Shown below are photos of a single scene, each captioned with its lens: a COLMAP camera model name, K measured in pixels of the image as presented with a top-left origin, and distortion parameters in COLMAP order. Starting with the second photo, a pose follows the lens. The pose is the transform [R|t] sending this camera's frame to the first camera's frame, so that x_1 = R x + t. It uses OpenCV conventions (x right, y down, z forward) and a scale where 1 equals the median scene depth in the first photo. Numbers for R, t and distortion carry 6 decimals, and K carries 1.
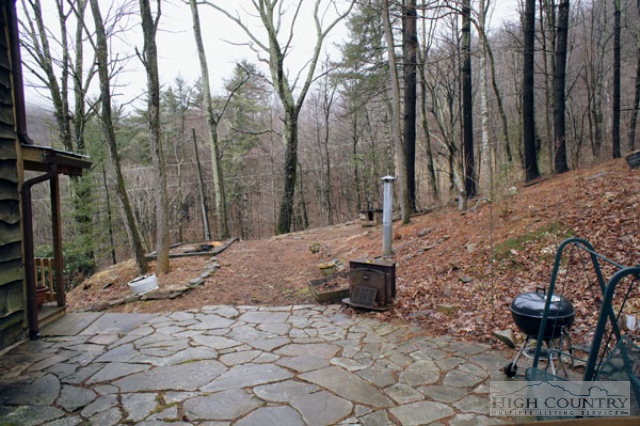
lens RADIAL K [[434.1, 0, 320.0], [0, 434.1, 213.0], [0, 0, 1]] dist [-0.045556, 0.074616]
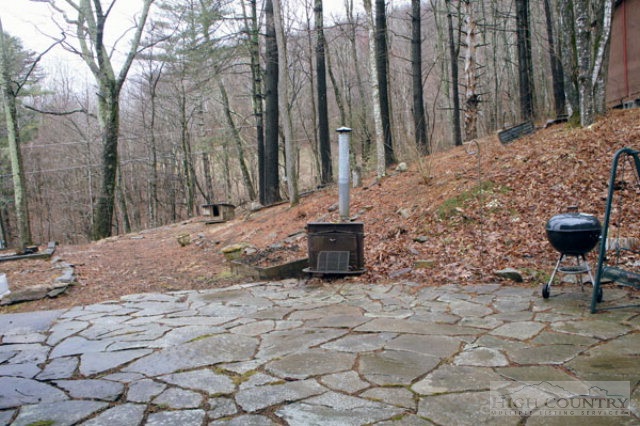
lens RADIAL K [[493.7, 0, 320.0], [0, 493.7, 213.0], [0, 0, 1]] dist [-0.100906, 0.009417]
pose [[0.916724, -0.031865, 0.398249, -0.095475], [0.037894, 0.999255, -0.007274, 0.030311], [-0.397721, 0.021759, 0.917248, 0.028593]]
